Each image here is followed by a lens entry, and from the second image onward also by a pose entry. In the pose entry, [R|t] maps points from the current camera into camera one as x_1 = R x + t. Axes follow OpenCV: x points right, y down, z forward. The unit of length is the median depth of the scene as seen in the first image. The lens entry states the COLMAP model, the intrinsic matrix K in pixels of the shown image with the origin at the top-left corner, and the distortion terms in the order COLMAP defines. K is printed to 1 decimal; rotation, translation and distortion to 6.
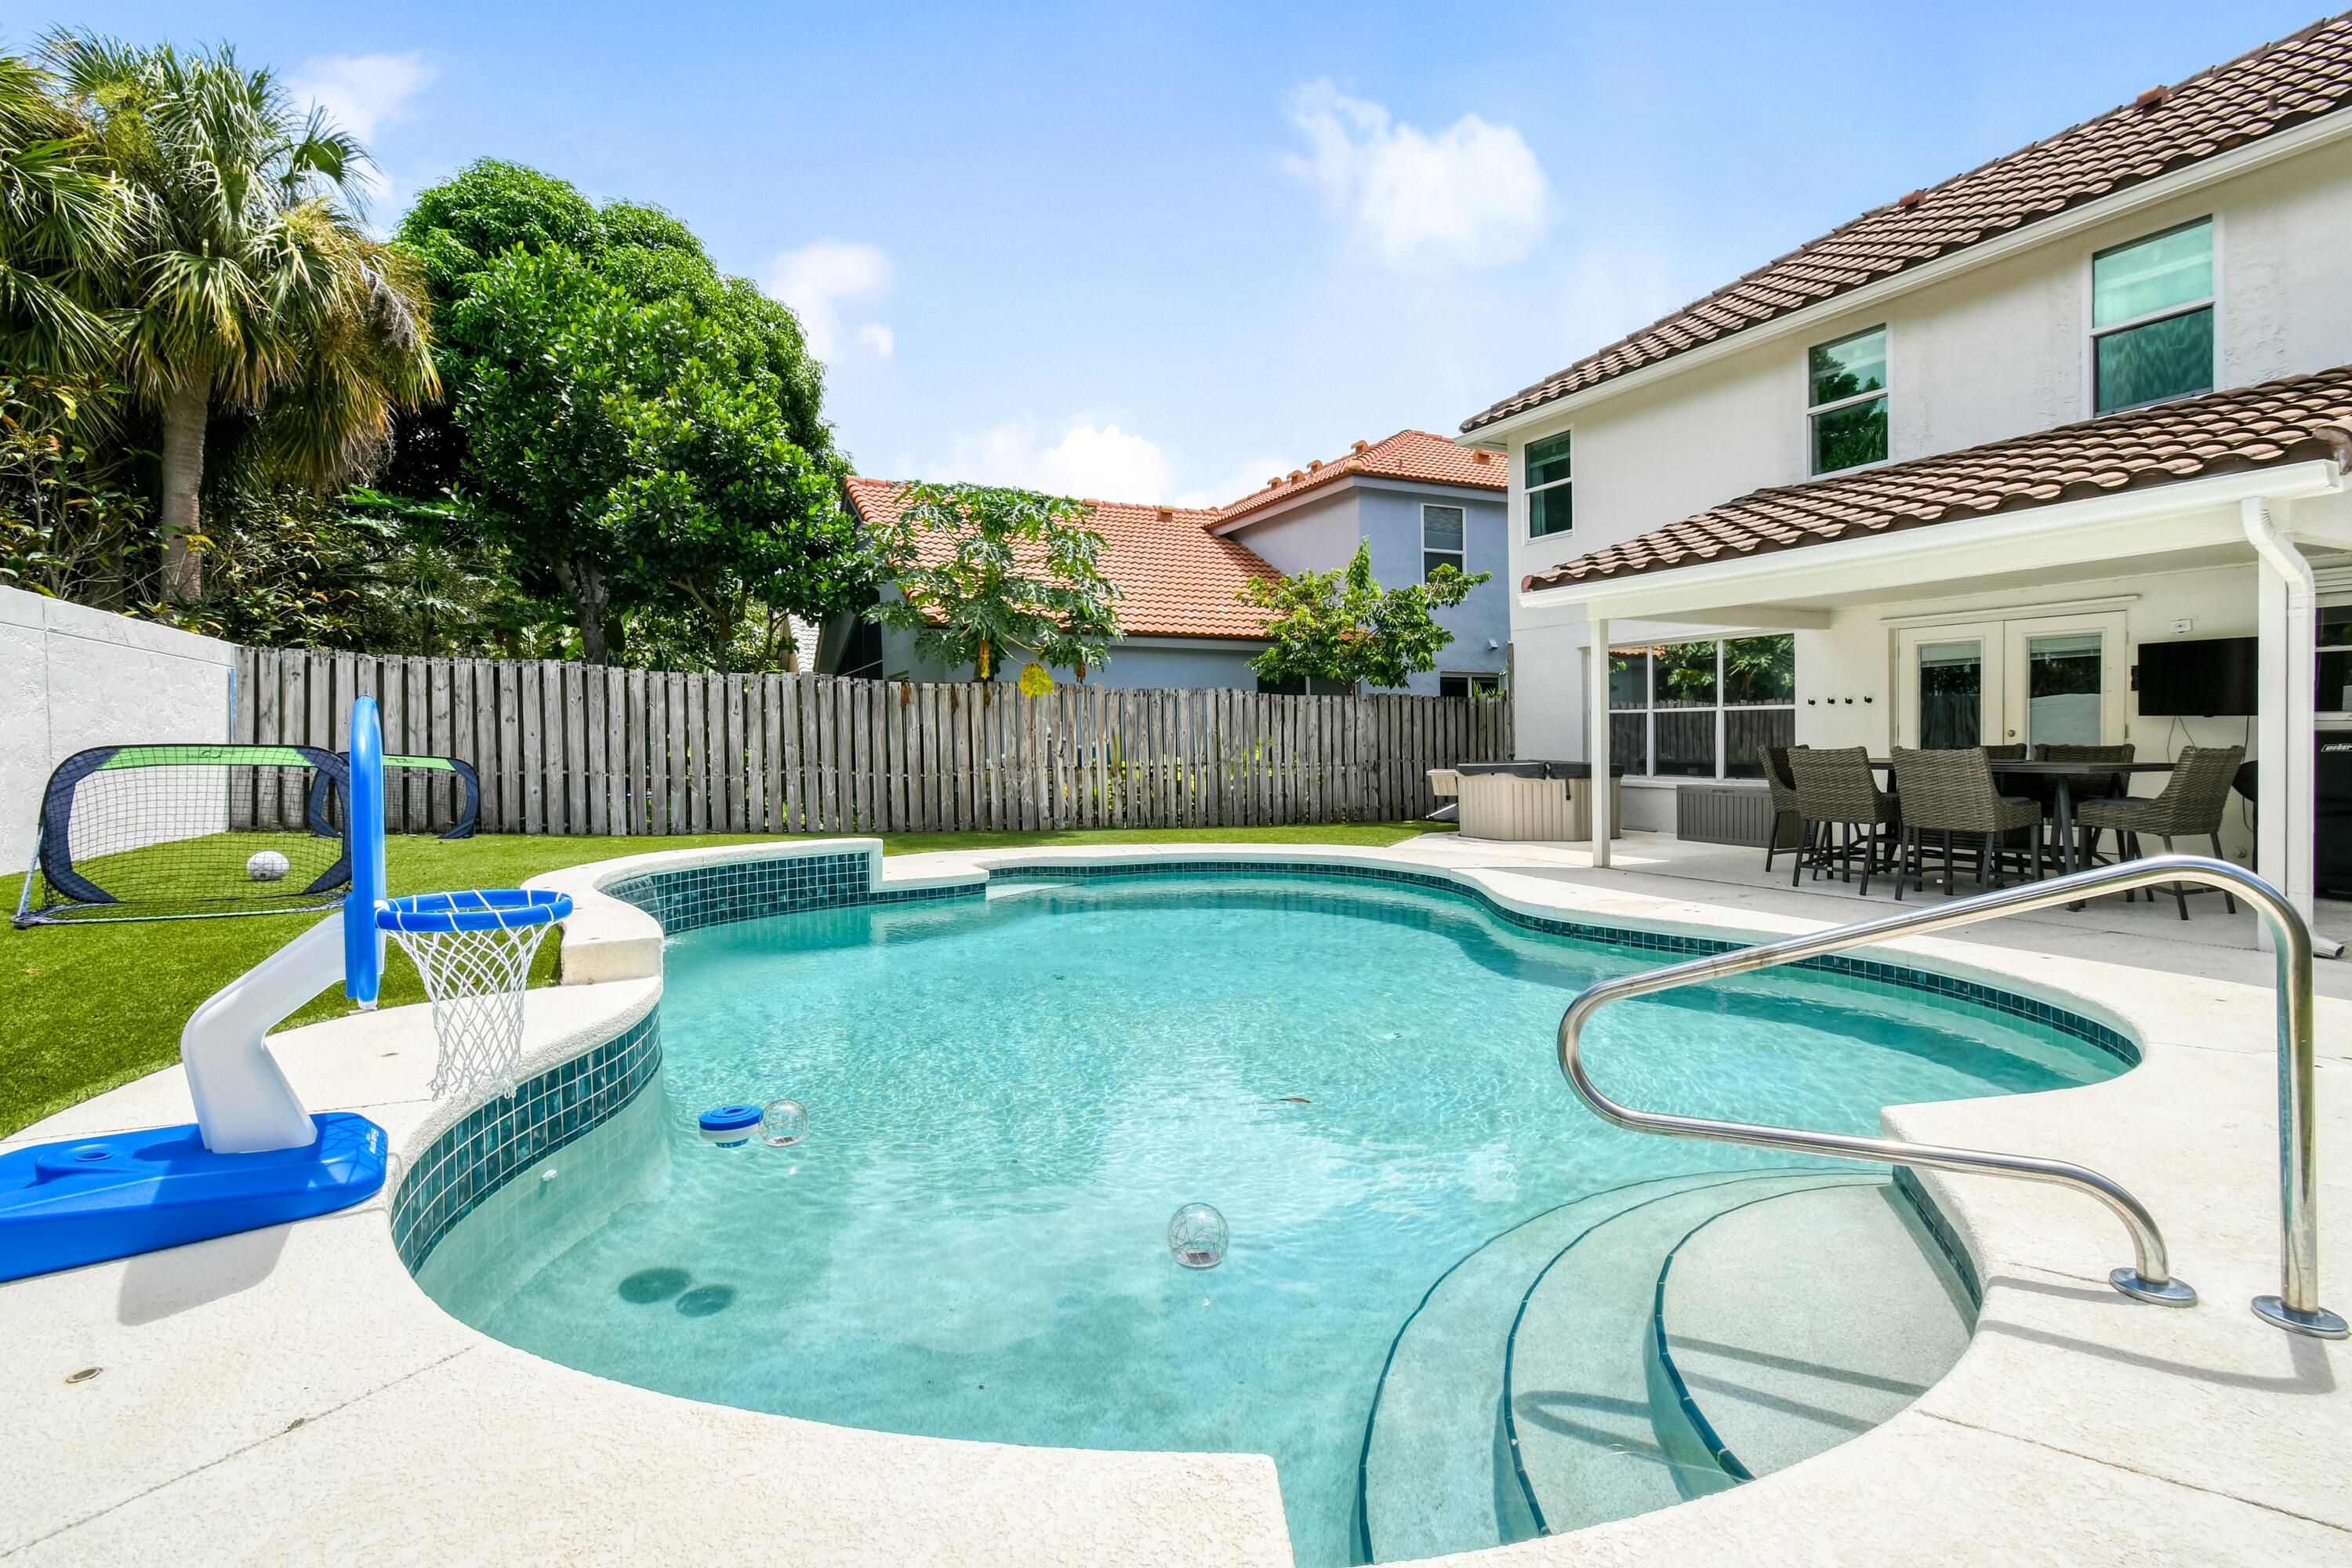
lens RADIAL K [[1092.4, 0, 1176.0], [0, 1092.4, 784.0], [0, 0, 1]] dist [-0.014843, -0.000048]
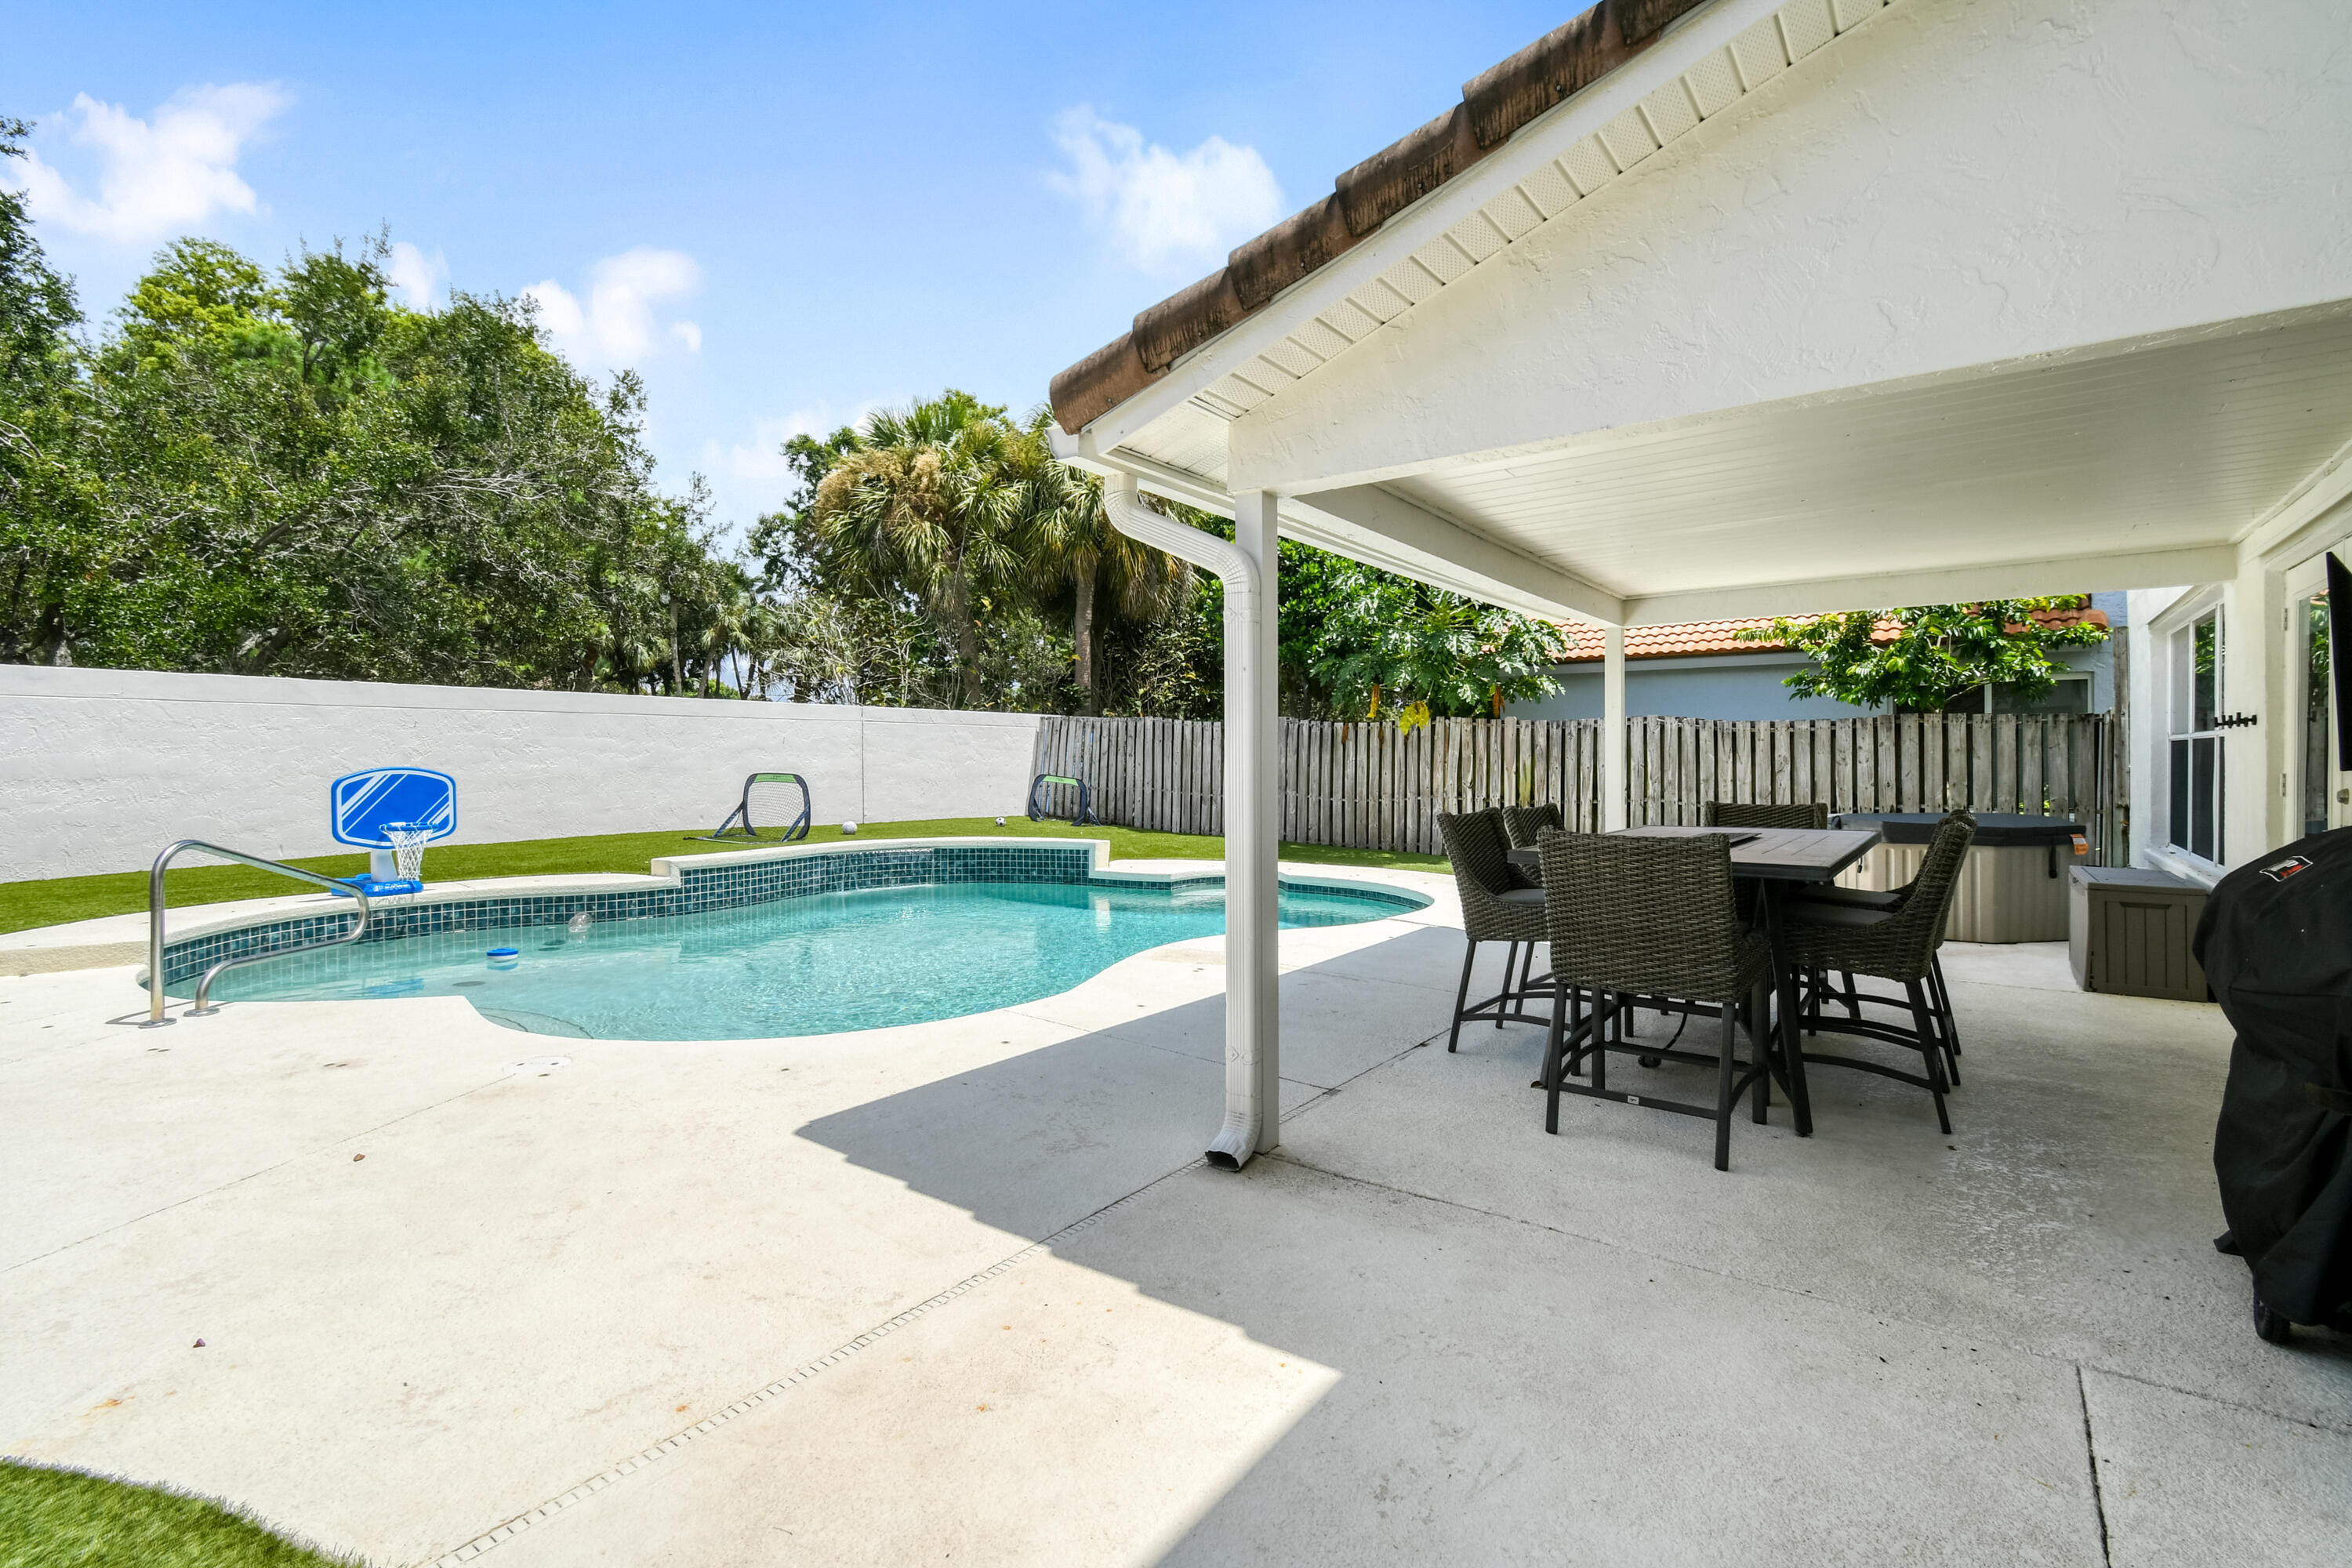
lens RADIAL K [[1081.4, 0, 1170.8], [0, 1081.4, 731.8], [0, 0, 1]] dist [-0.001026, 0.000207]
pose [[0.445958, -0.016867, -0.894895, 0.811523], [-0.038936, 0.998510, -0.038223, -0.033877], [0.894207, 0.051889, 0.444637, 0.335663]]
